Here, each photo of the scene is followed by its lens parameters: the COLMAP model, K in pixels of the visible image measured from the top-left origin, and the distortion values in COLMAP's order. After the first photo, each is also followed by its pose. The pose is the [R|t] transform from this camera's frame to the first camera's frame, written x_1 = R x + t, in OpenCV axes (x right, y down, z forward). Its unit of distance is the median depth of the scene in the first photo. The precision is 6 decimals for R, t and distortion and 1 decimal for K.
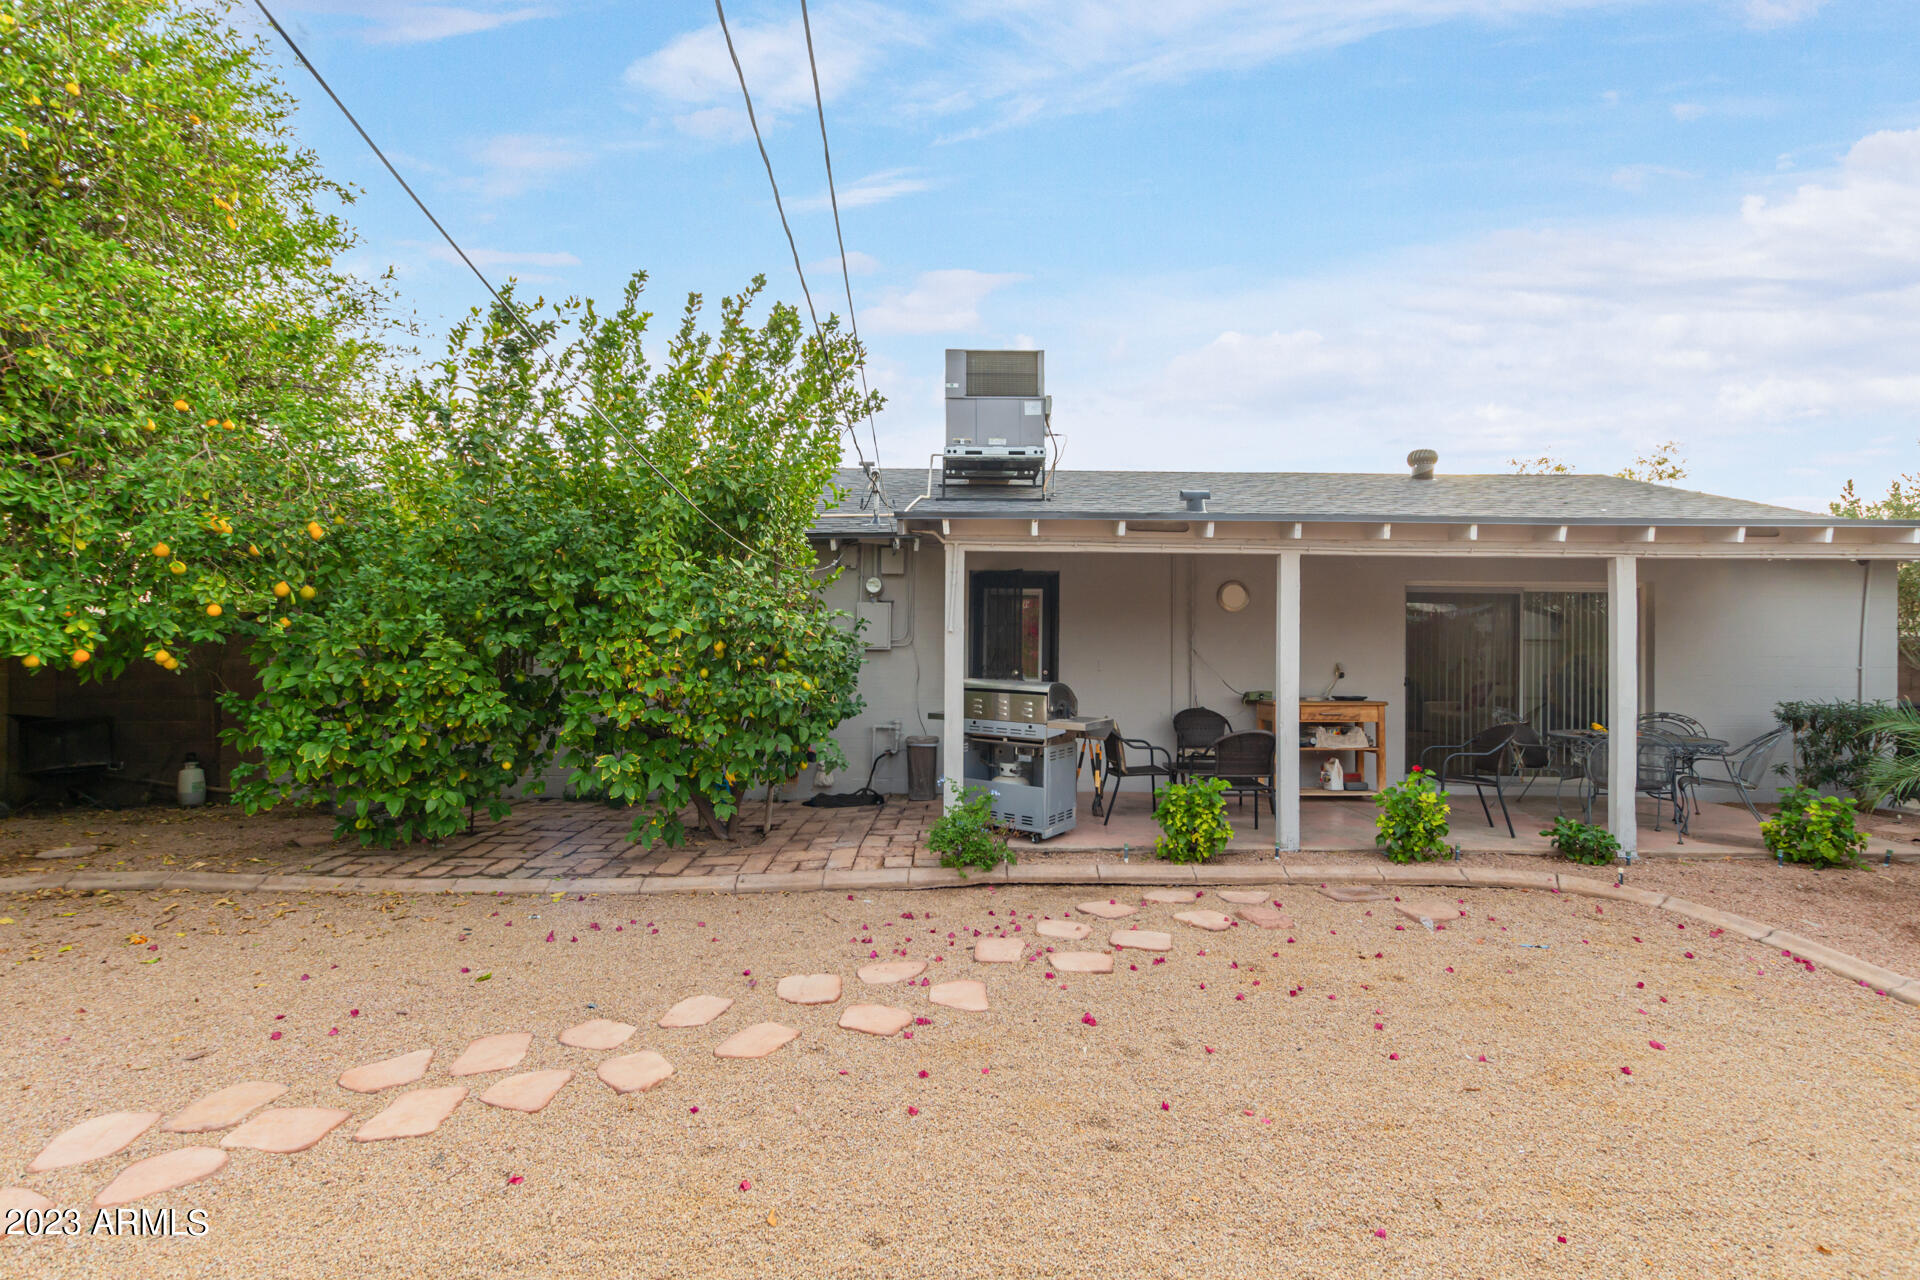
lens RADIAL K [[879.4, 0, 970.8], [0, 879.4, 645.7], [0, 0, 1]] dist [0.009655, -0.001305]
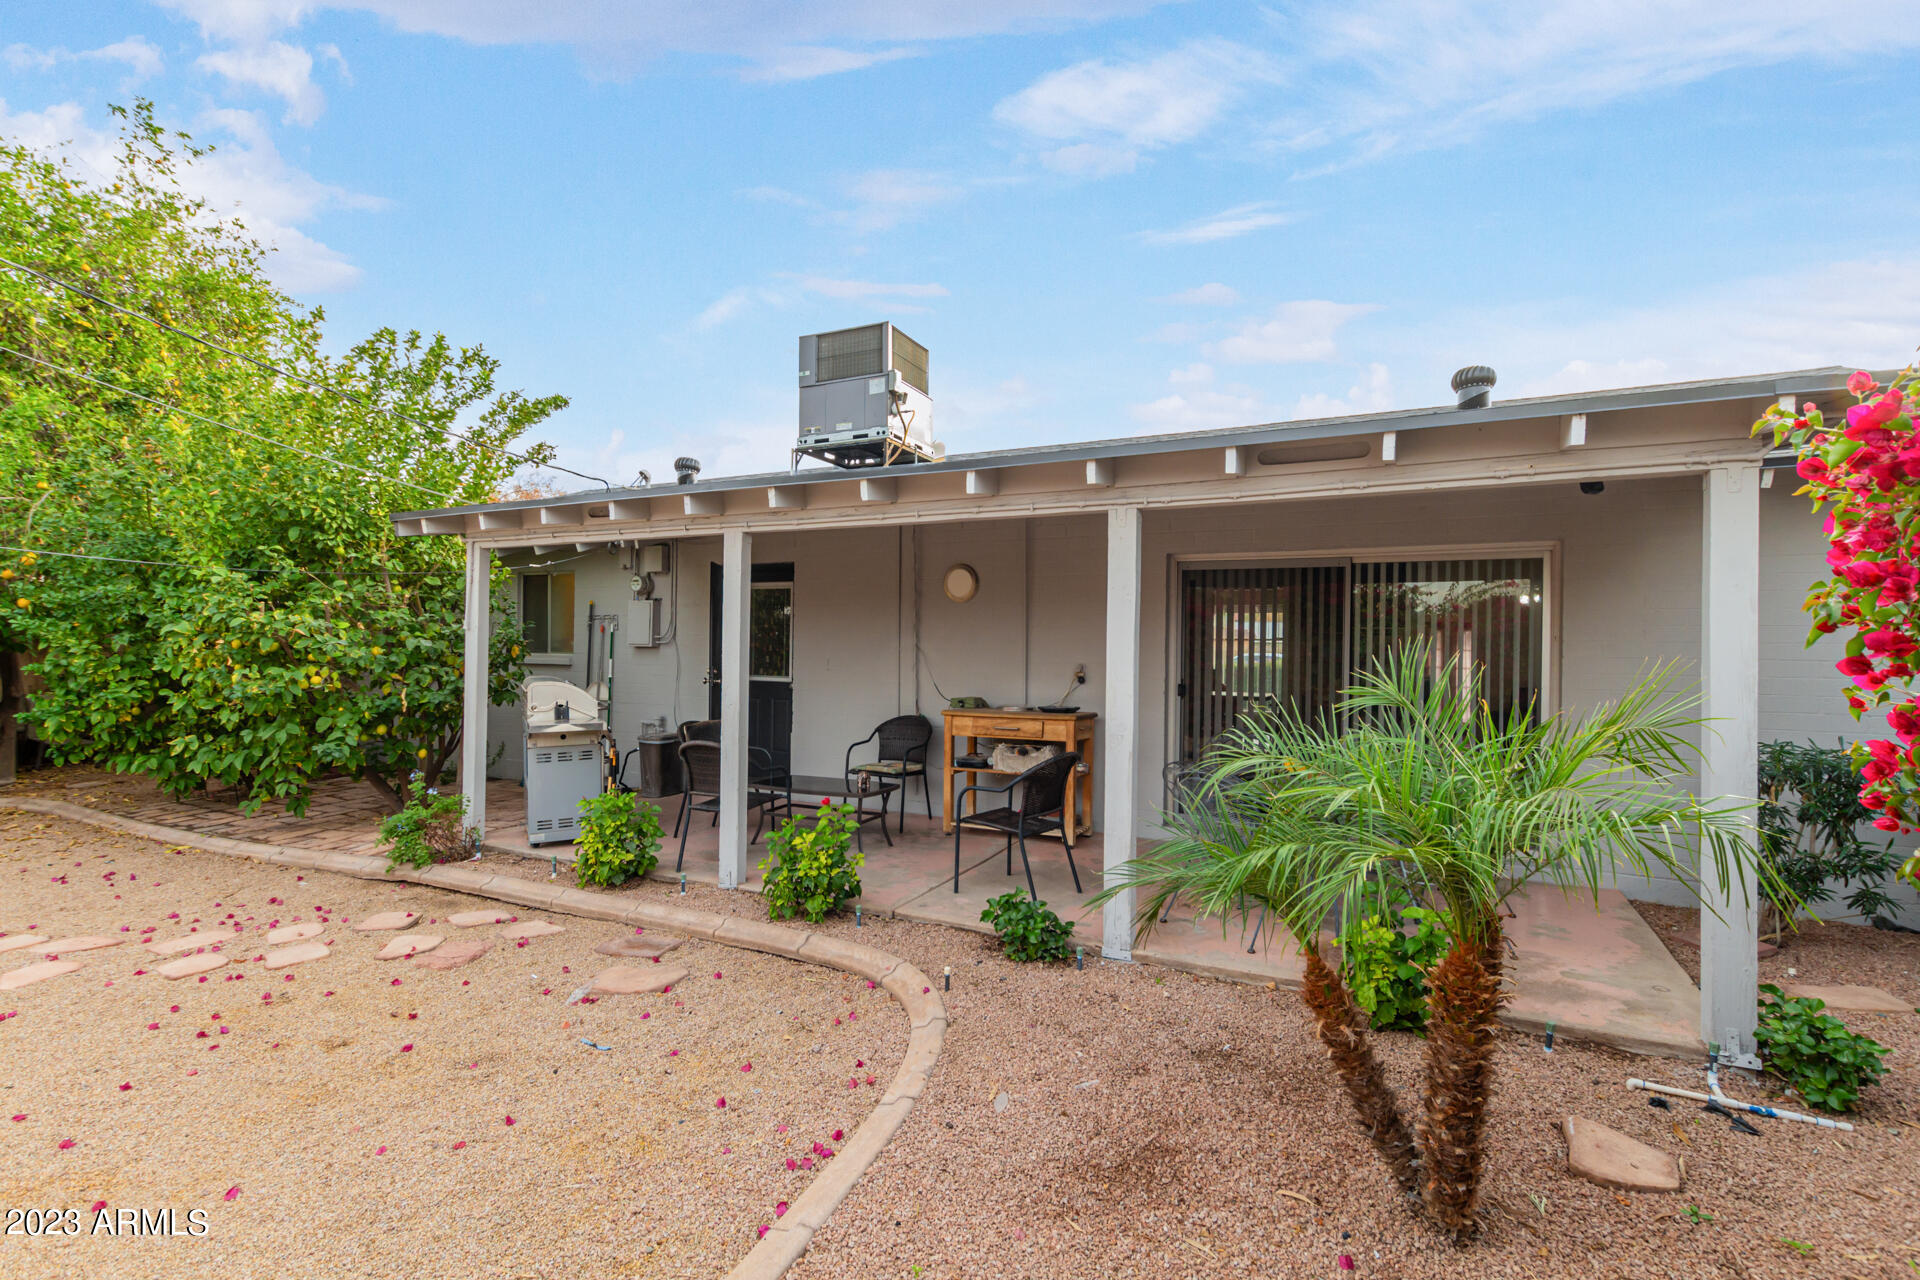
lens RADIAL K [[879.4, 0, 963.4], [0, 879.4, 638.1], [0, 0, 1]] dist [0.009655, -0.001305]
pose [[0.890233, -0.002868, -0.455496, 0.573975], [-0.000467, 0.999974, -0.007208, 0.001383], [0.455505, 0.006630, 0.890209, 0.221295]]
